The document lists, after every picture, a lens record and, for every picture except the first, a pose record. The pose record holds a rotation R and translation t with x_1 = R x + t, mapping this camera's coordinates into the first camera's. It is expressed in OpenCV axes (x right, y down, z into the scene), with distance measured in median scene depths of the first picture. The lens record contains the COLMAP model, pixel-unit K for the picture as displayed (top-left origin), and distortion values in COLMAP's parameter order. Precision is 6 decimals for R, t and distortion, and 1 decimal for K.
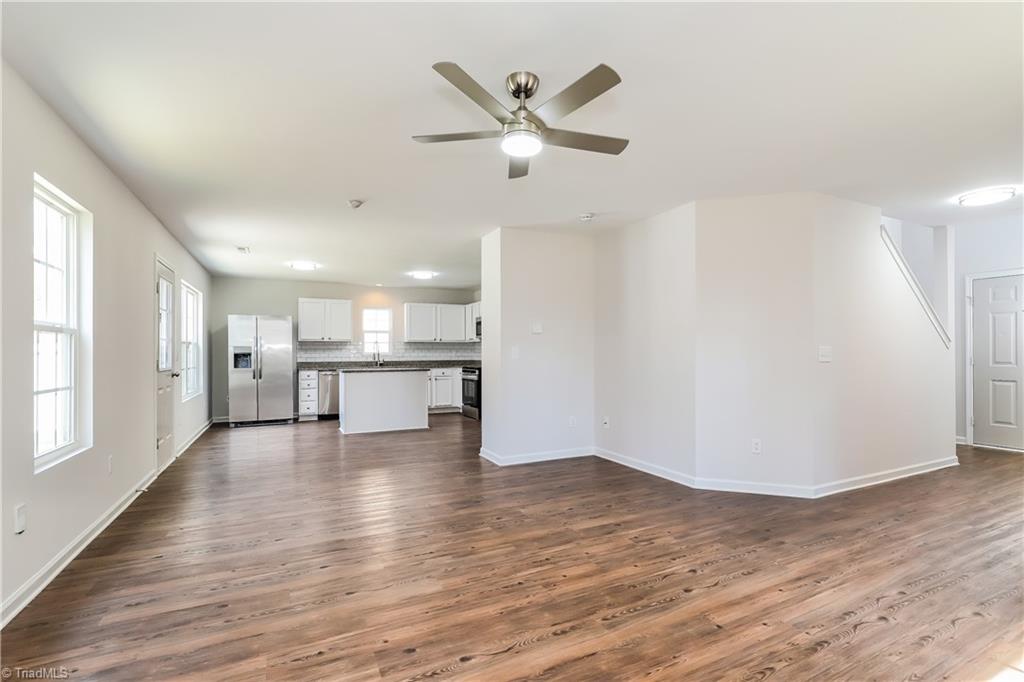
lens RADIAL K [[474.8, 0, 519.5], [0, 474.8, 349.4], [0, 0, 1]] dist [-0.004702, 0.000855]
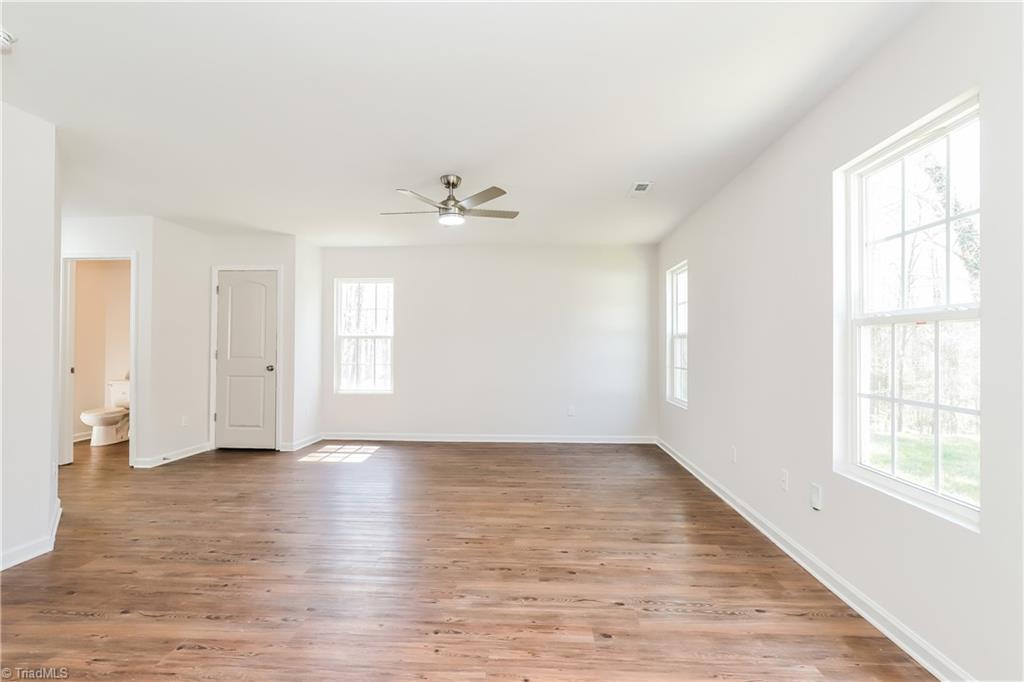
lens RADIAL K [[474.8, 0, 520.9], [0, 474.8, 340.4], [0, 0, 1]] dist [-0.004702, 0.000855]
pose [[-0.875428, 0.006008, 0.483312, -0.714424], [-0.005255, 0.999745, -0.021946, 0.010036], [-0.483321, -0.021752, -0.875173, 1.683241]]
